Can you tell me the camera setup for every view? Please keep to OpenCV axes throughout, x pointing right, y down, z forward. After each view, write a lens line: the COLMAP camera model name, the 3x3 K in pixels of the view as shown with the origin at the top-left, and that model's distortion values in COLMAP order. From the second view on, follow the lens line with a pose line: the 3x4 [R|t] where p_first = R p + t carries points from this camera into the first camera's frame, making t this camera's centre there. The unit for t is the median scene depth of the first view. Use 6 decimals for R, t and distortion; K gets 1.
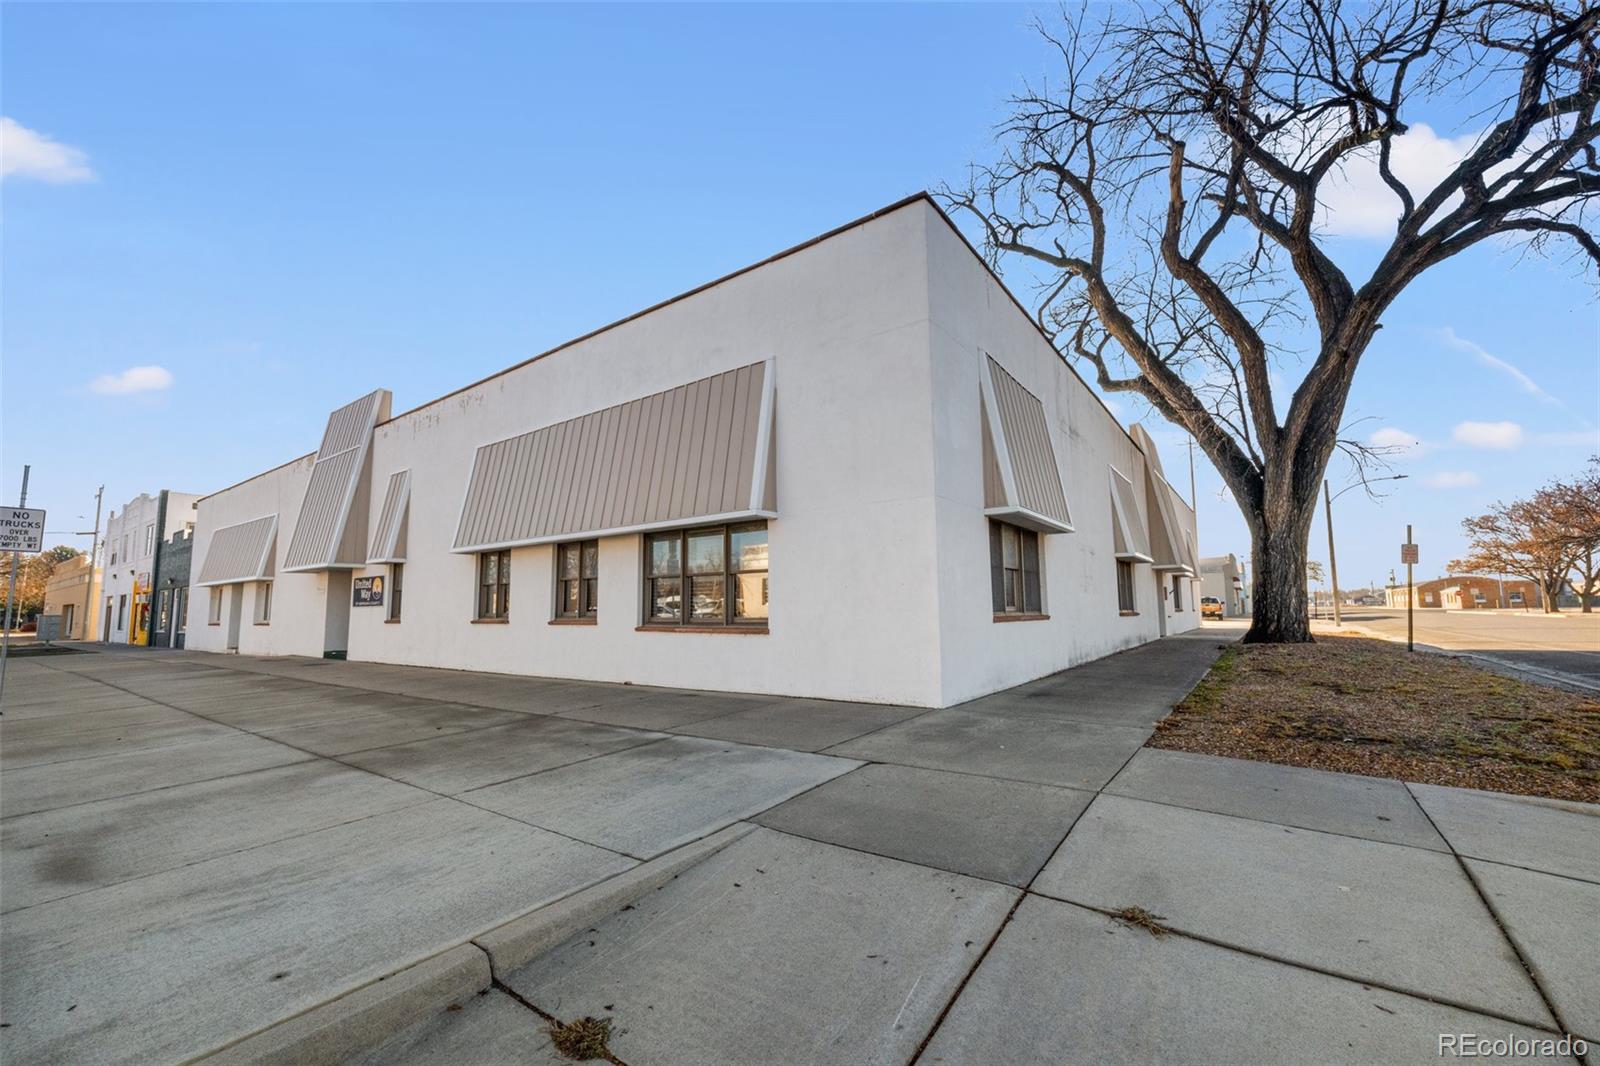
lens RADIAL K [[646.6, 0, 797.6], [0, 646.6, 534.7], [0, 0, 1]] dist [-0.012485, -0.000057]
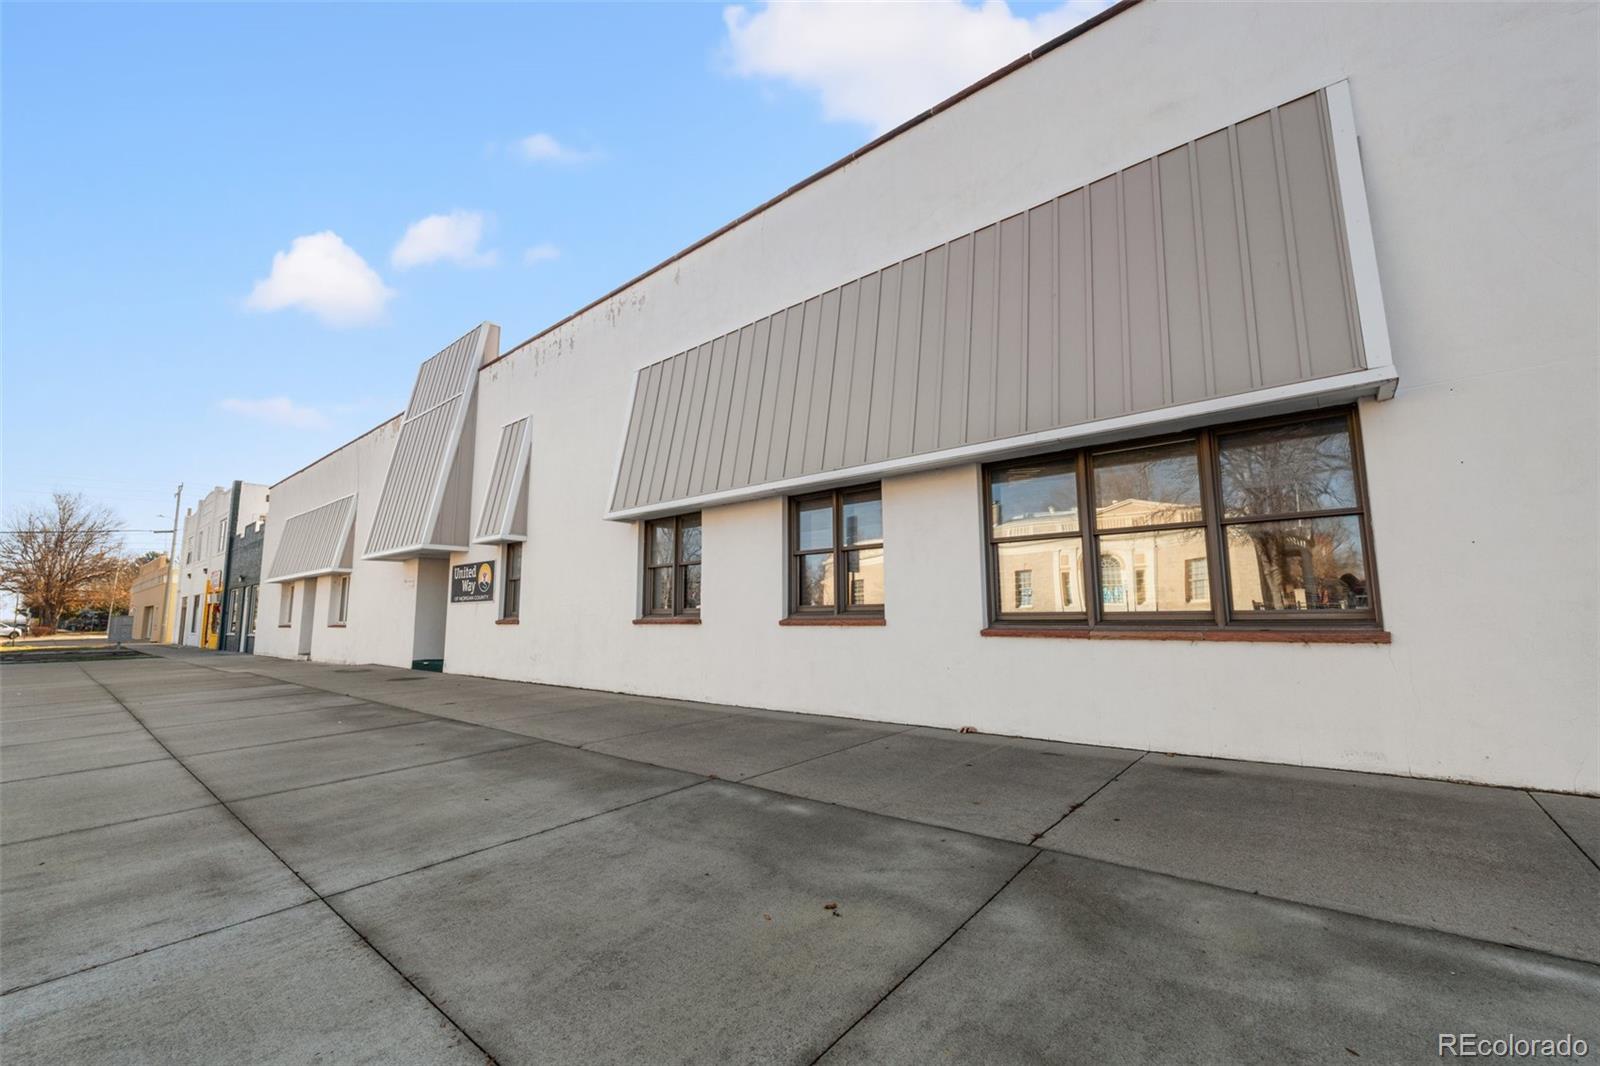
lens RADIAL K [[646.6, 0, 797.6], [0, 646.6, 534.7], [0, 0, 1]] dist [-0.012485, -0.000057]
pose [[0.997323, -0.002033, -0.073092, -0.197489], [0.000983, 0.999896, -0.014401, 0.037593], [0.073114, 0.014290, 0.997221, 0.232443]]
